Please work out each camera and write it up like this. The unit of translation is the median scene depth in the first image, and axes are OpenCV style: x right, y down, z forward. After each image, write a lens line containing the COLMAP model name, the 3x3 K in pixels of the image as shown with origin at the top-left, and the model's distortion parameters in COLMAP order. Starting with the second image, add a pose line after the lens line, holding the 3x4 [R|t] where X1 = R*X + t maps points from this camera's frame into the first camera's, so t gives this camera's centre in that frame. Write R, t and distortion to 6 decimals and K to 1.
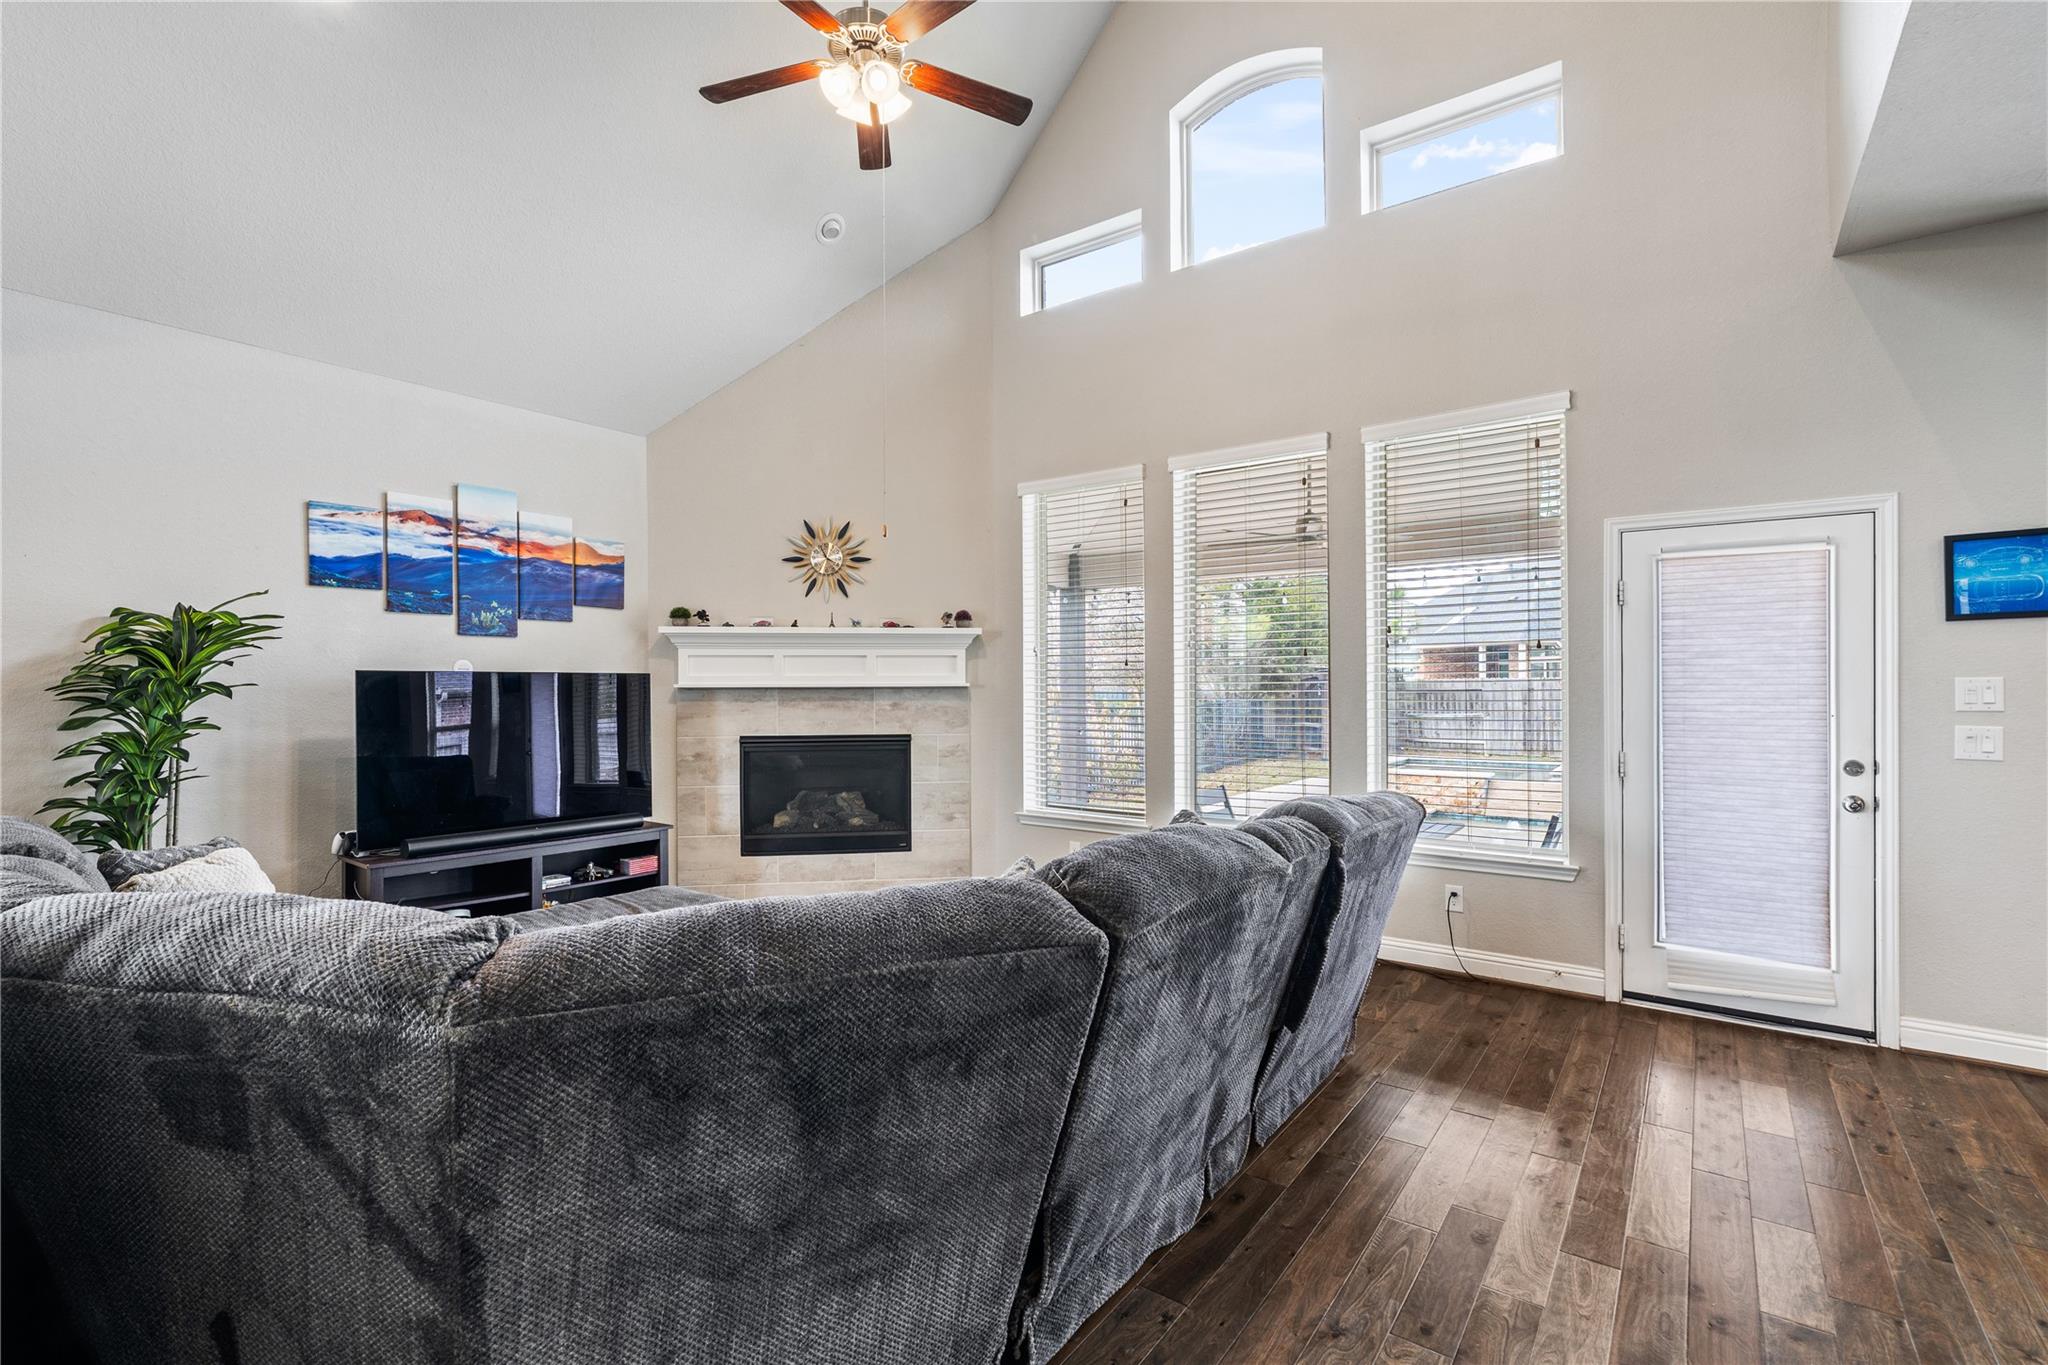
lens RADIAL K [[927.5, 0, 1020.4], [0, 927.5, 687.0], [0, 0, 1]] dist [-0.003357, 0.000500]
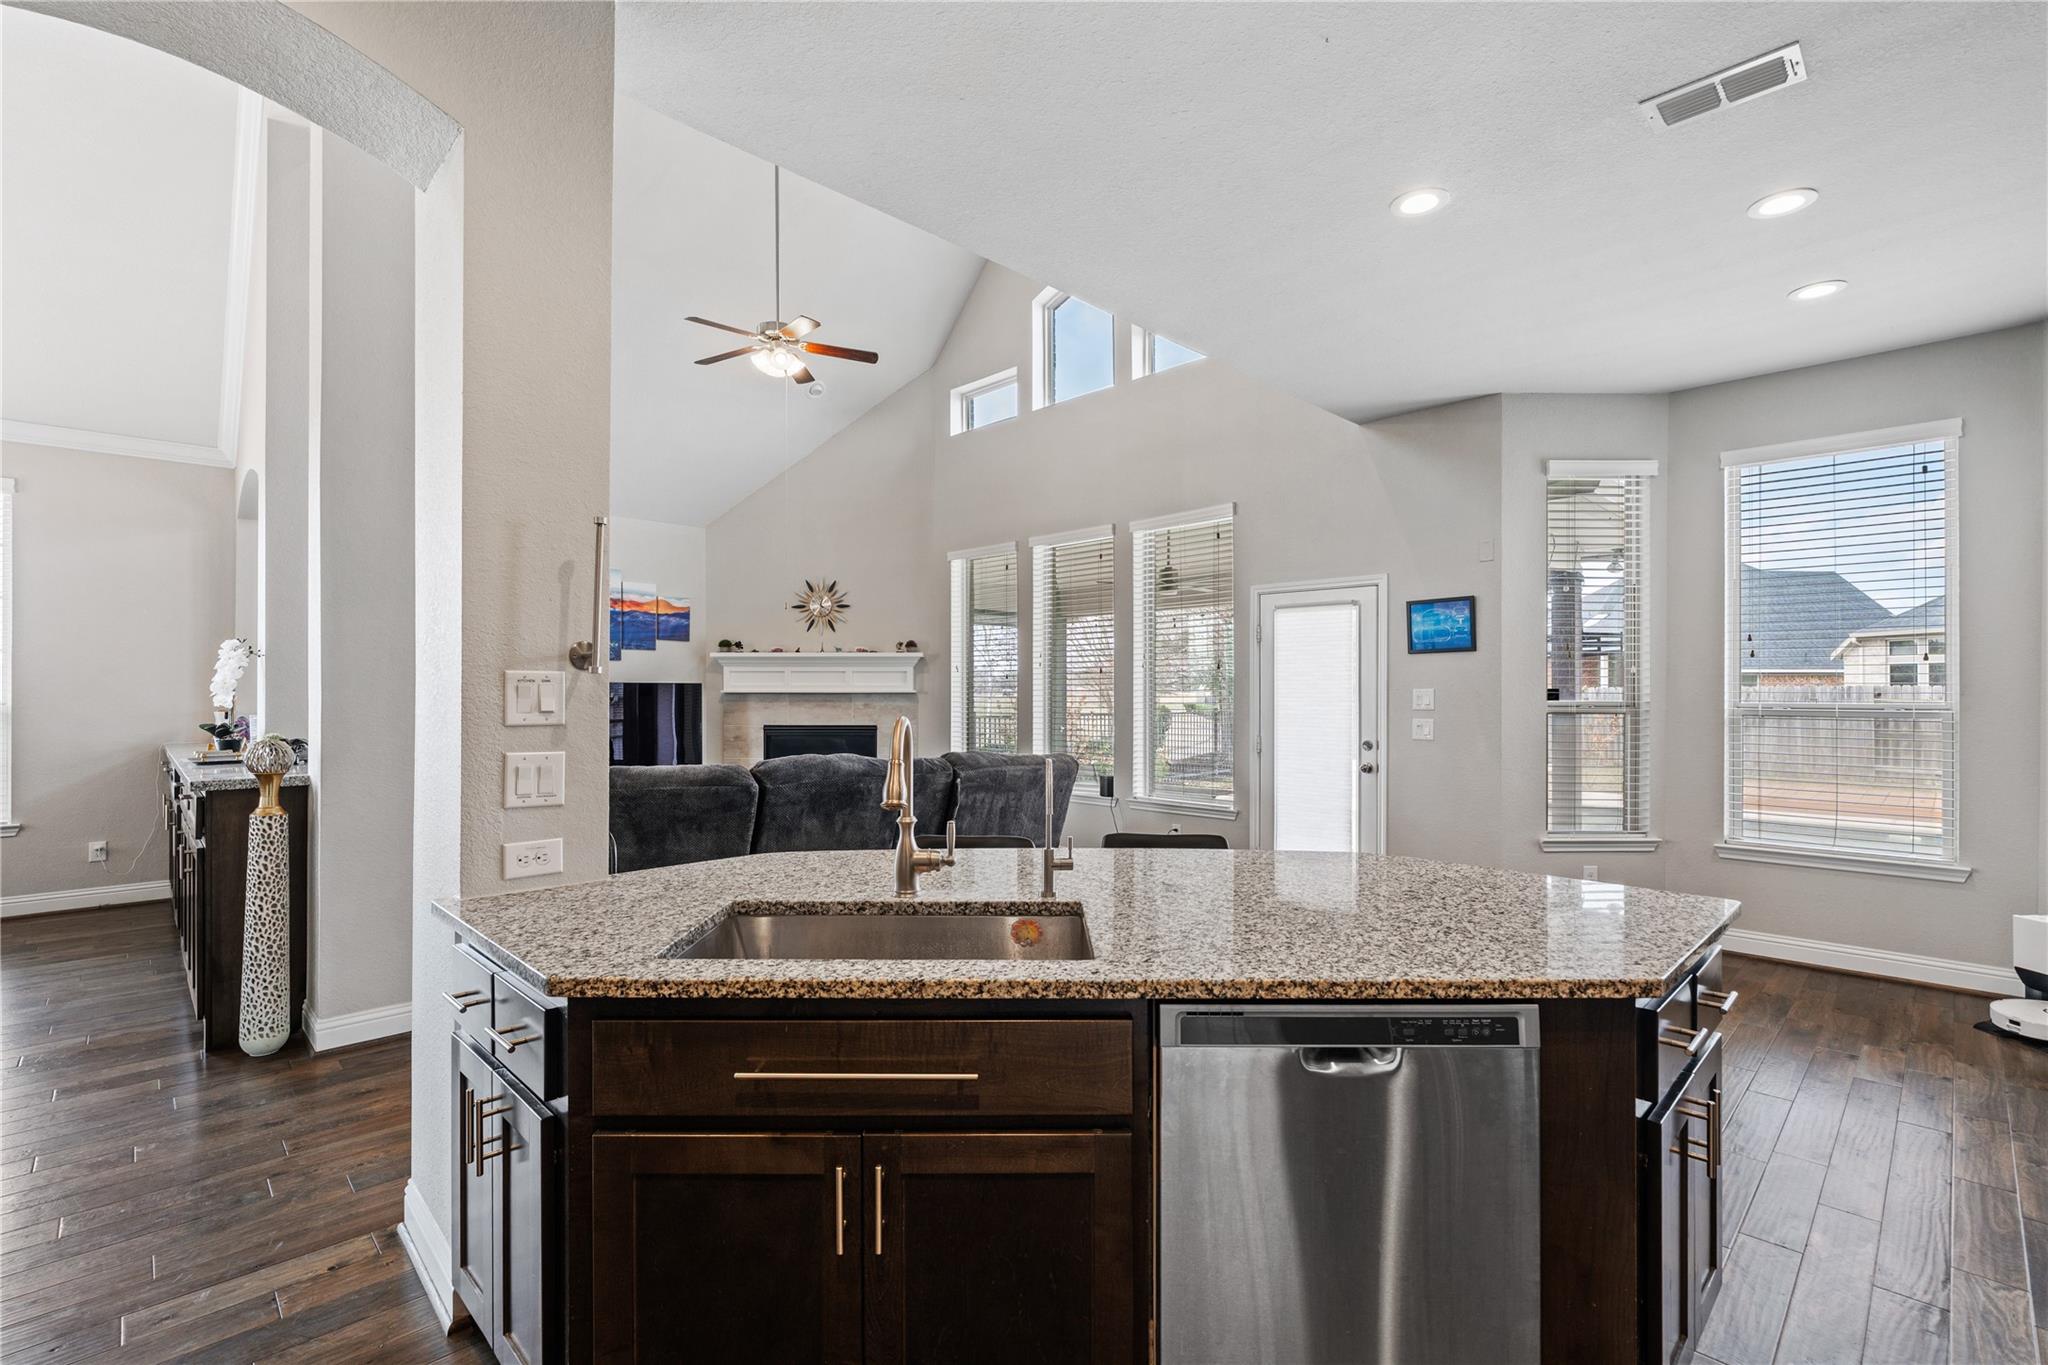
lens RADIAL K [[927.5, 0, 1015.3], [0, 927.5, 692.6], [0, 0, 1]] dist [-0.003357, 0.000500]
pose [[0.986455, 0.004131, -0.163979, 0.366532], [-0.004545, 0.999987, -0.002154, 0.001935], [0.163968, 0.002870, 0.986461, -0.438172]]
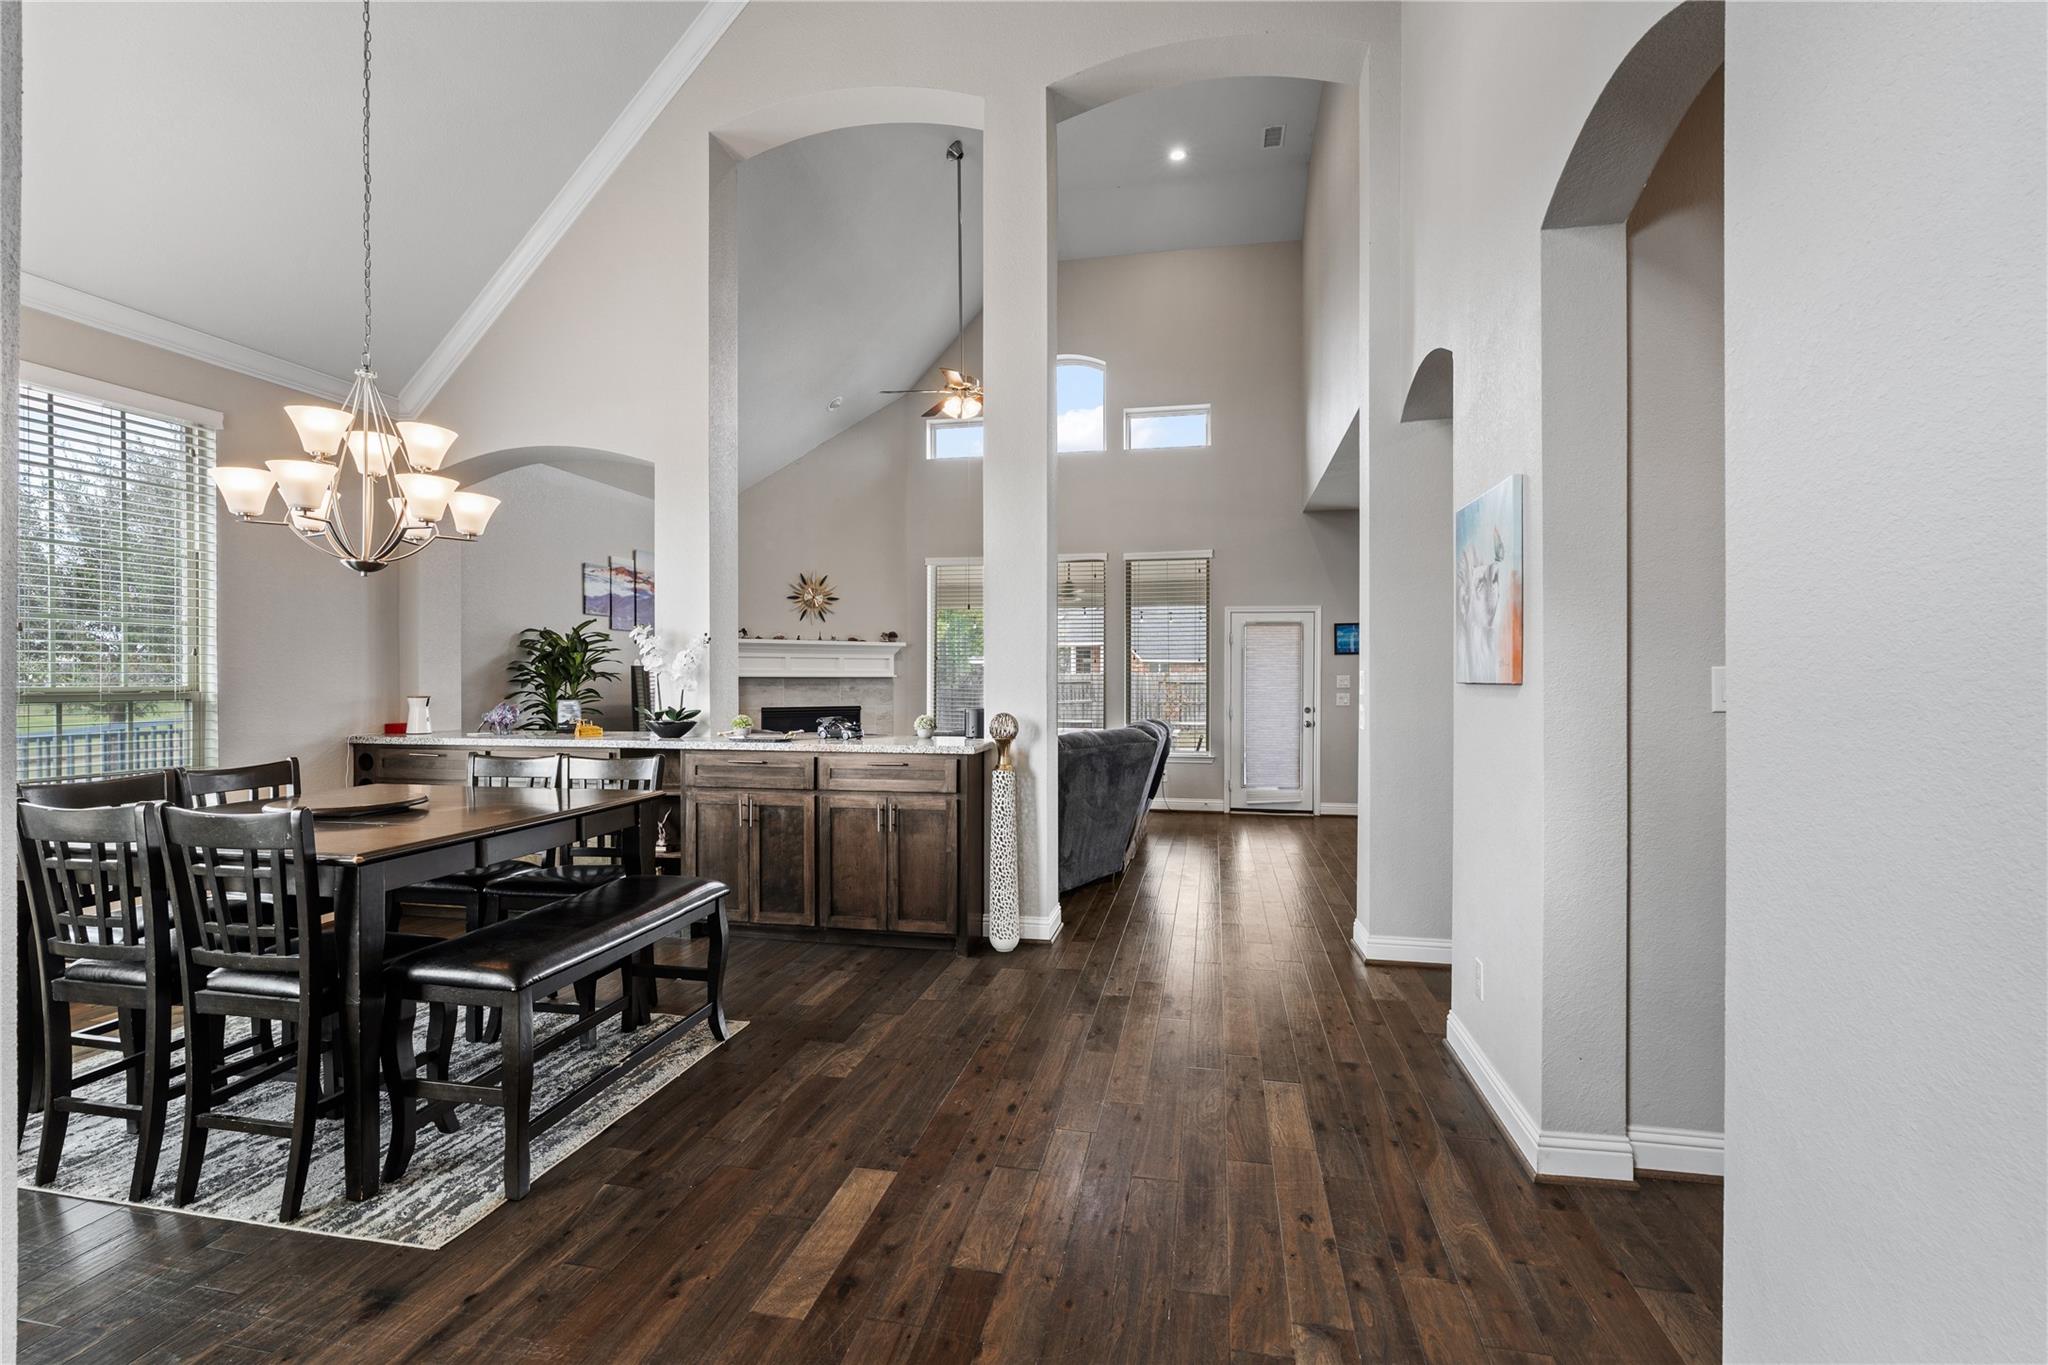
lens RADIAL K [[927.5, 0, 1010.7], [0, 927.5, 684.0], [0, 0, 1]] dist [-0.003357, 0.000500]
pose [[0.911492, 0.002769, 0.411309, -0.606036], [-0.004178, 0.999988, 0.002528, 0.007449], [-0.411297, -0.004022, 0.911492, -0.670713]]
